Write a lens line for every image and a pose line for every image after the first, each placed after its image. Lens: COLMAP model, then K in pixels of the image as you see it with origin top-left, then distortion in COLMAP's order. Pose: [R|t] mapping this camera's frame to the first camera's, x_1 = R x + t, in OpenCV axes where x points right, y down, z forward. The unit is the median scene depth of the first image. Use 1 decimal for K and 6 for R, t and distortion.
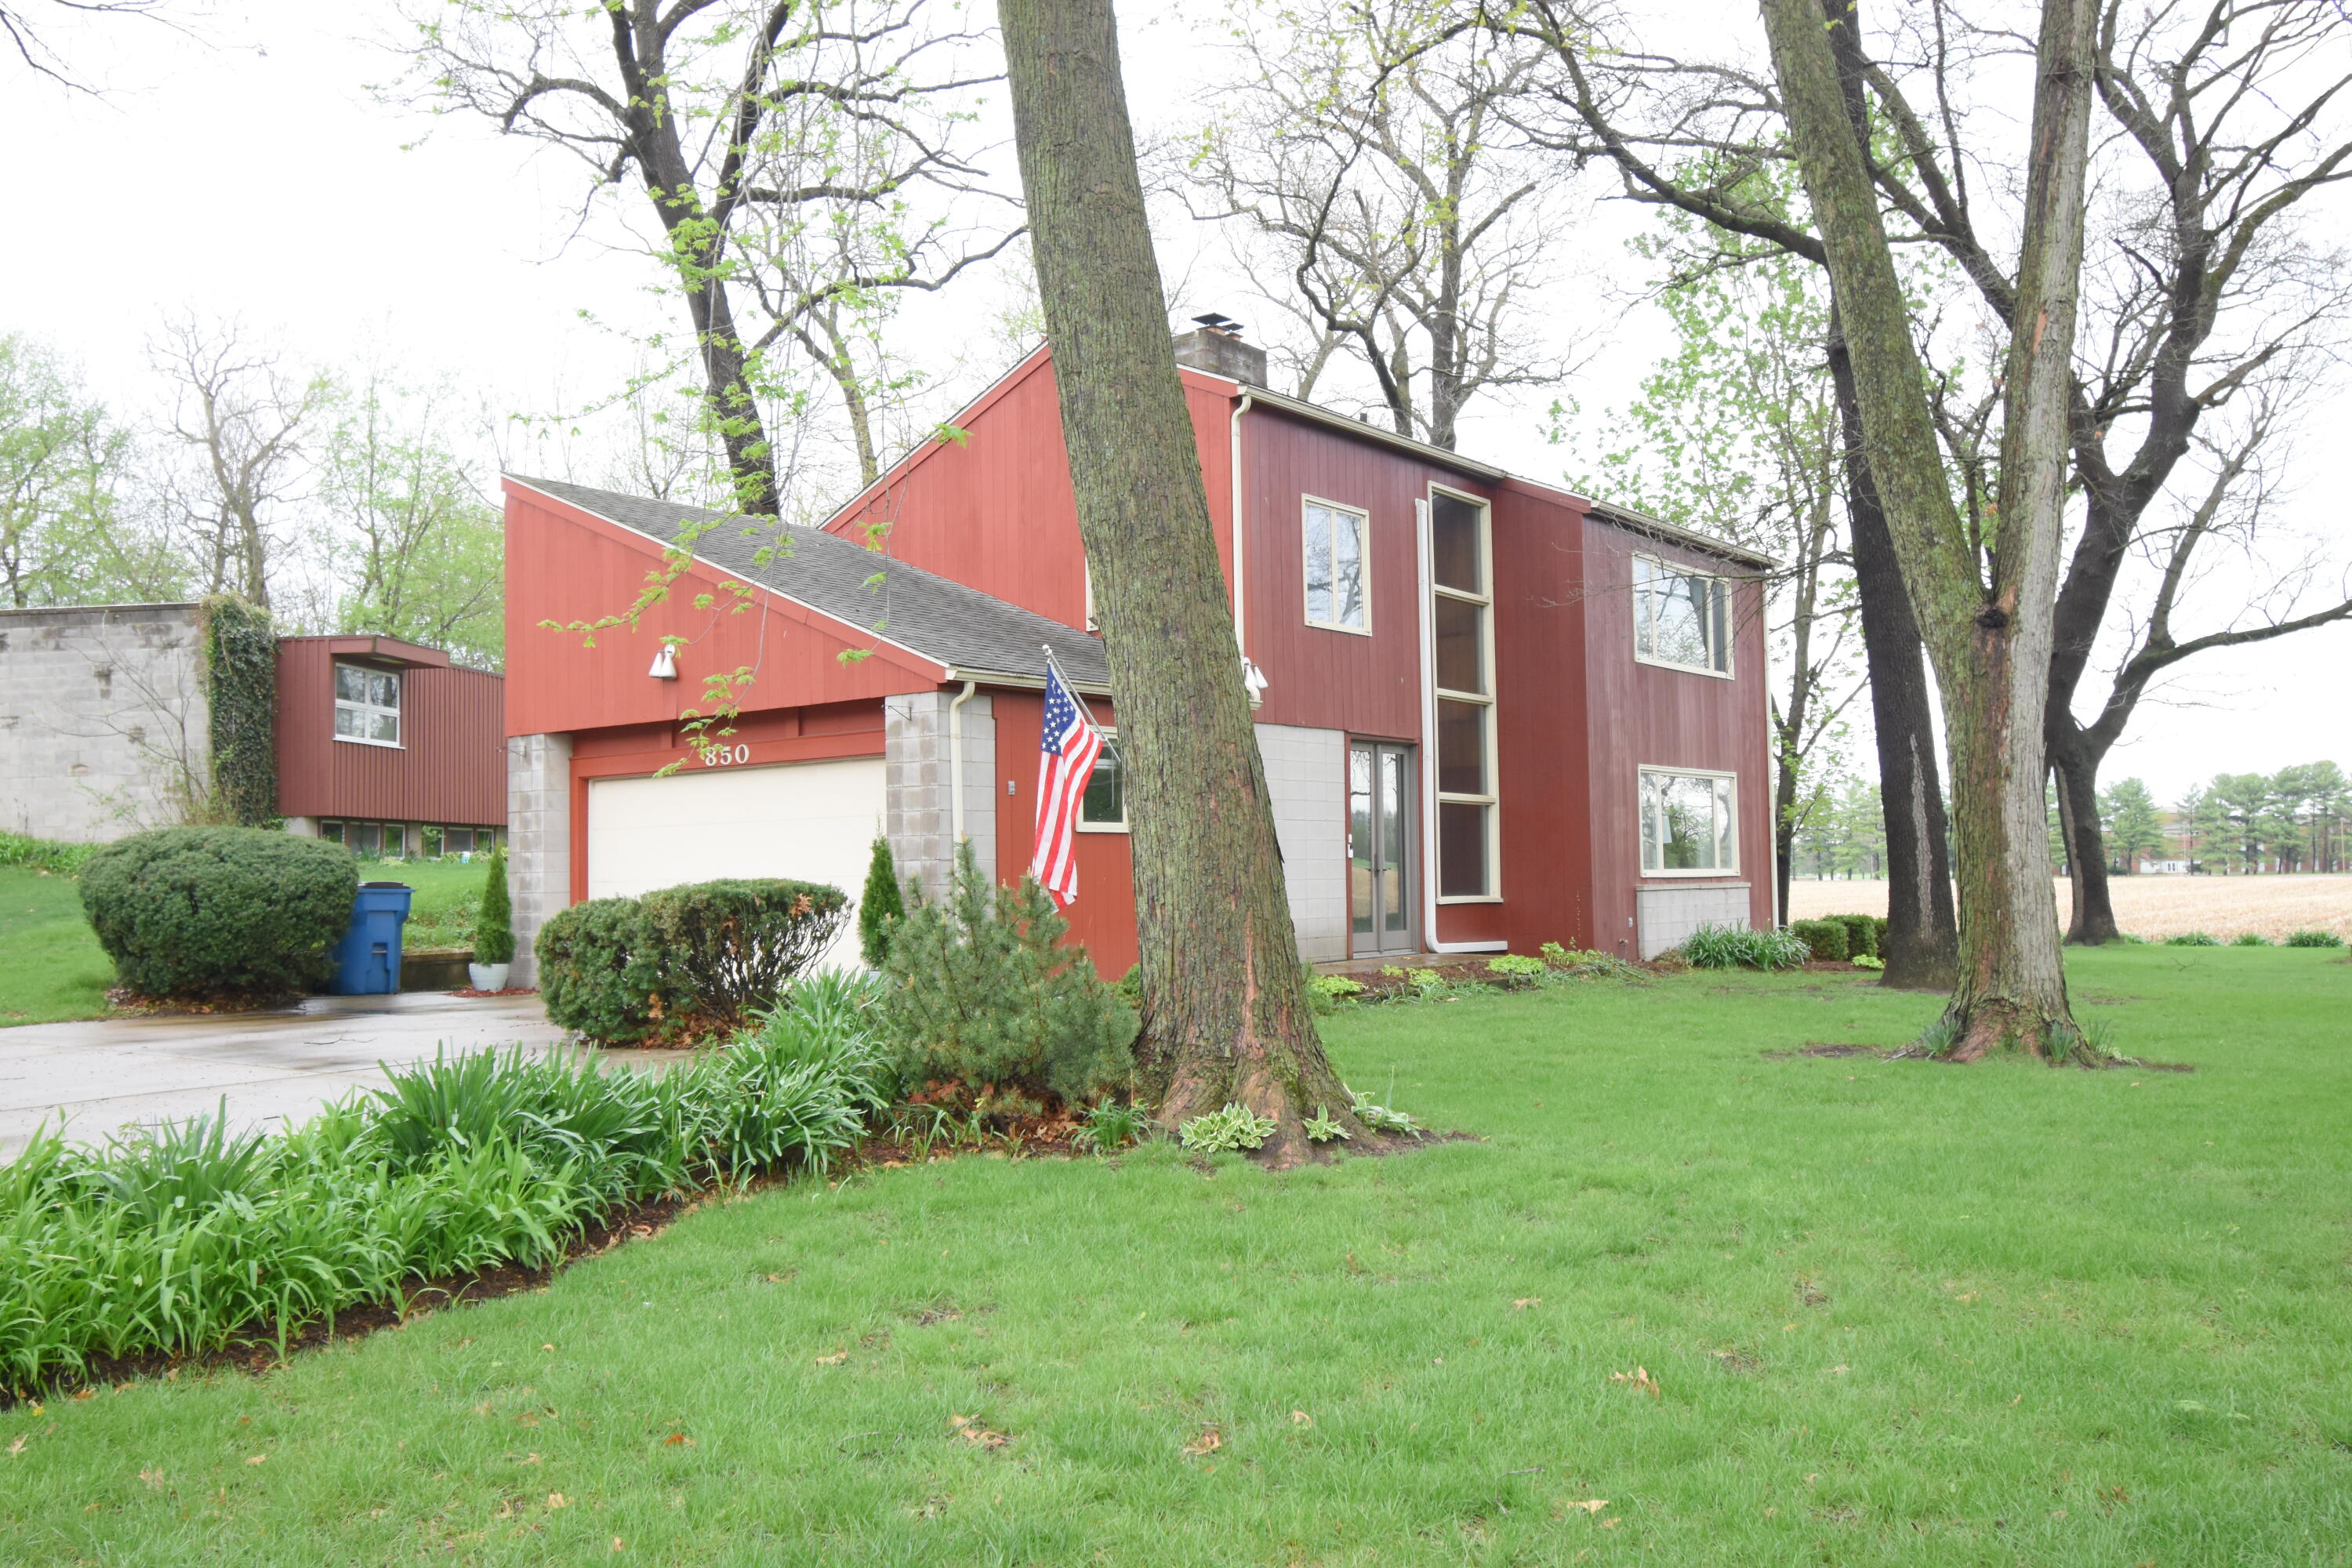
lens RADIAL K [[1968.8, 0, 1176.0], [0, 1968.8, 784.0], [0, 0, 1]] dist [-0.006640, -0.019309]
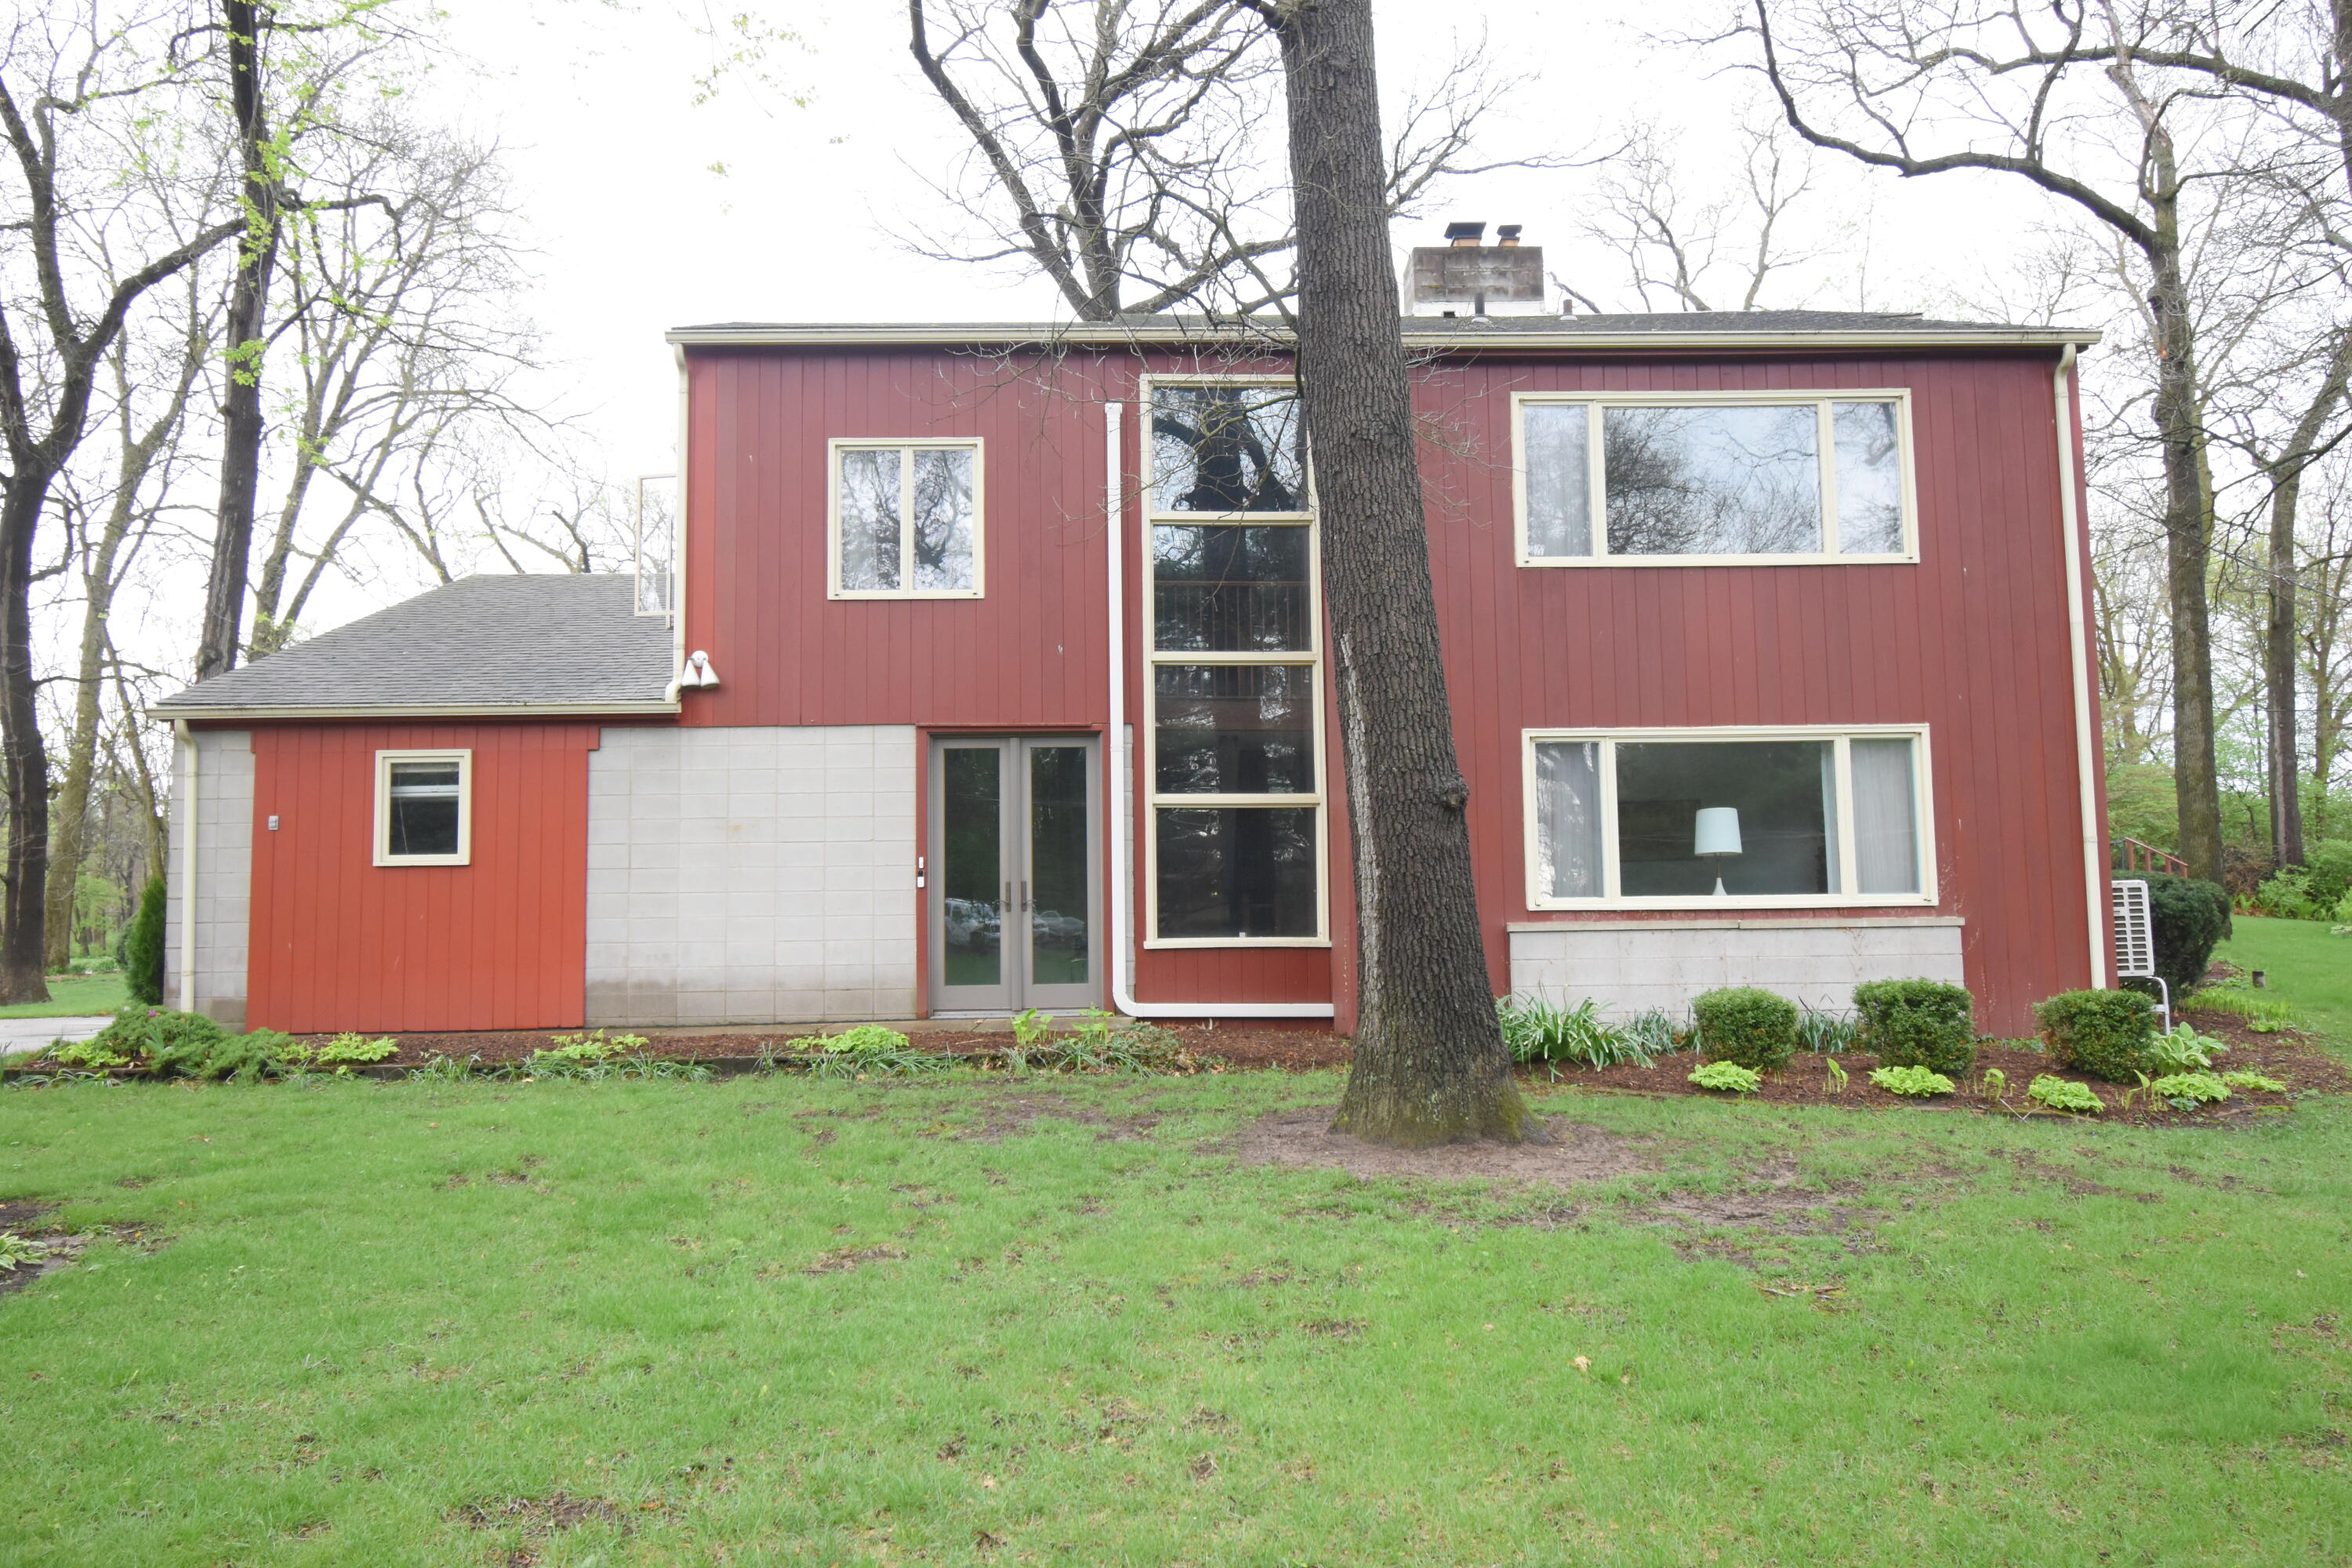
lens RADIAL K [[1613.7, 0, 1176.0], [0, 1613.7, 784.0], [0, 0, 1]] dist [-0.000753, -0.000139]
pose [[0.624244, -0.062322, -0.778739, 0.561312], [0.041520, 0.998051, -0.046590, 0.026369], [0.780125, -0.003250, 0.625615, 0.590661]]
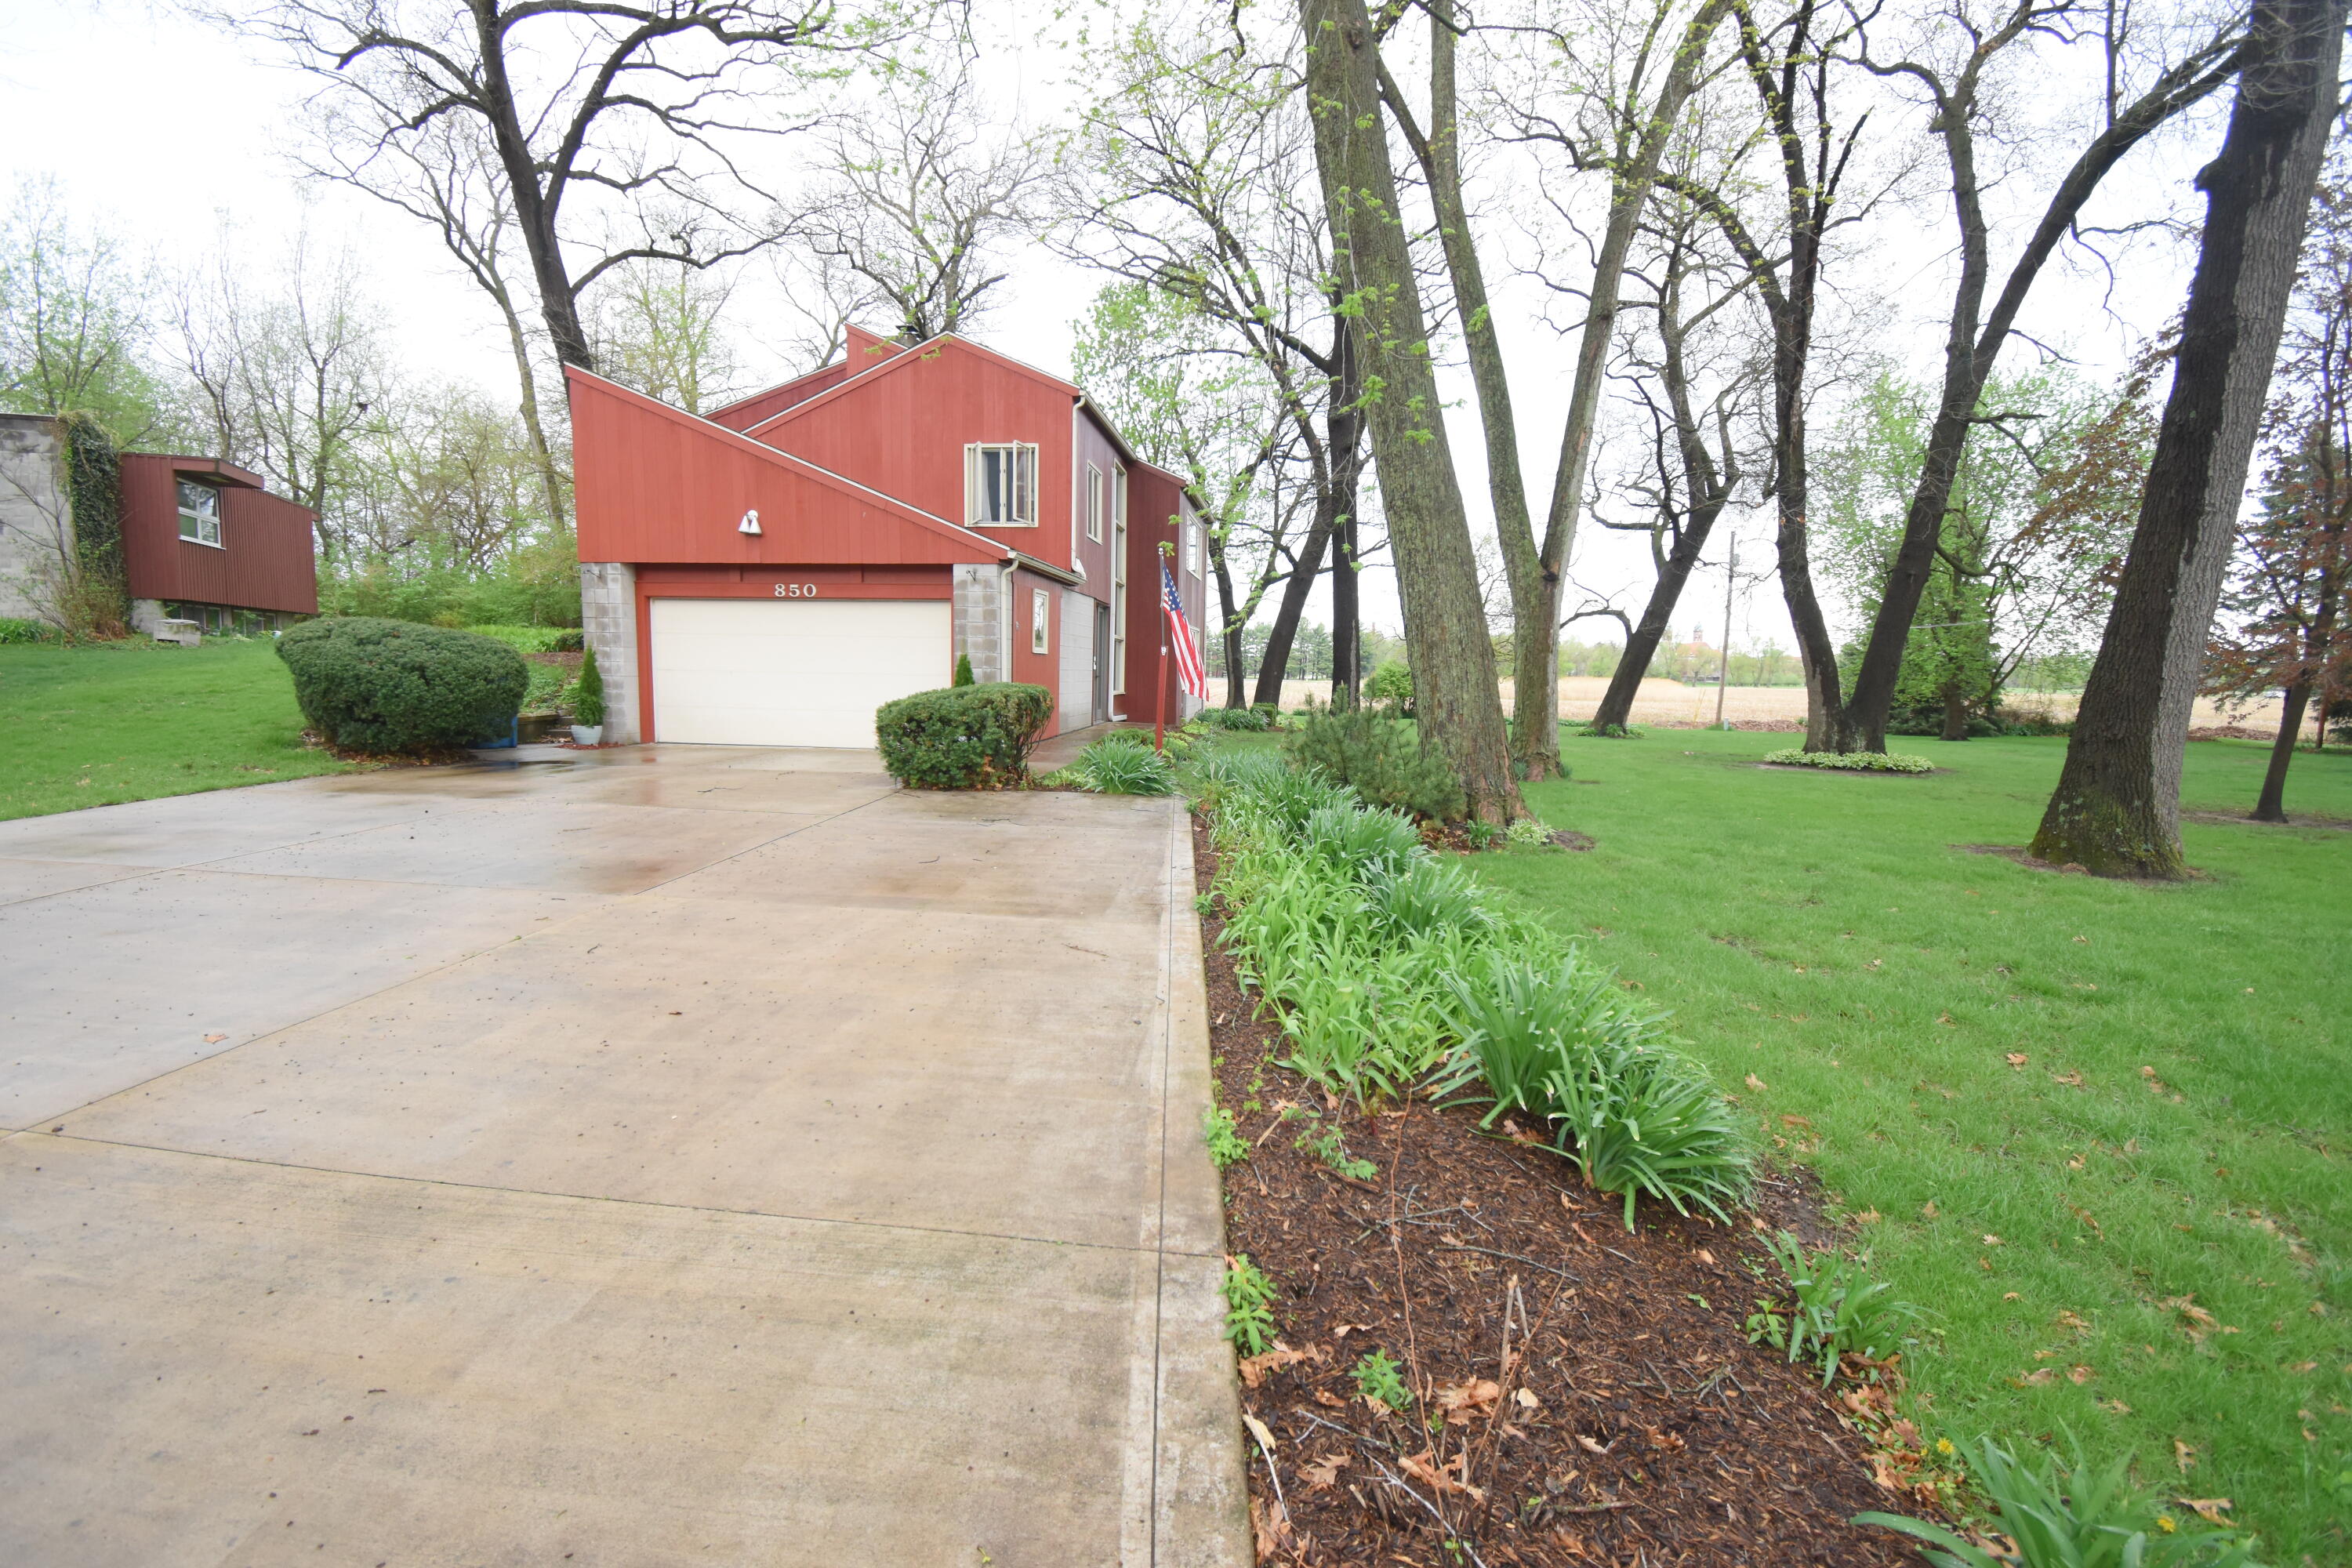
lens RADIAL K [[1043.3, 0, 1176.0], [0, 1043.3, 784.0], [0, 0, 1]] dist [0.020811, -0.025341]
pose [[0.864328, -0.020889, 0.502494, -0.287593], [-0.058798, 0.988088, 0.142213, 0.000684], [-0.499479, -0.152464, 0.852804, 0.109622]]
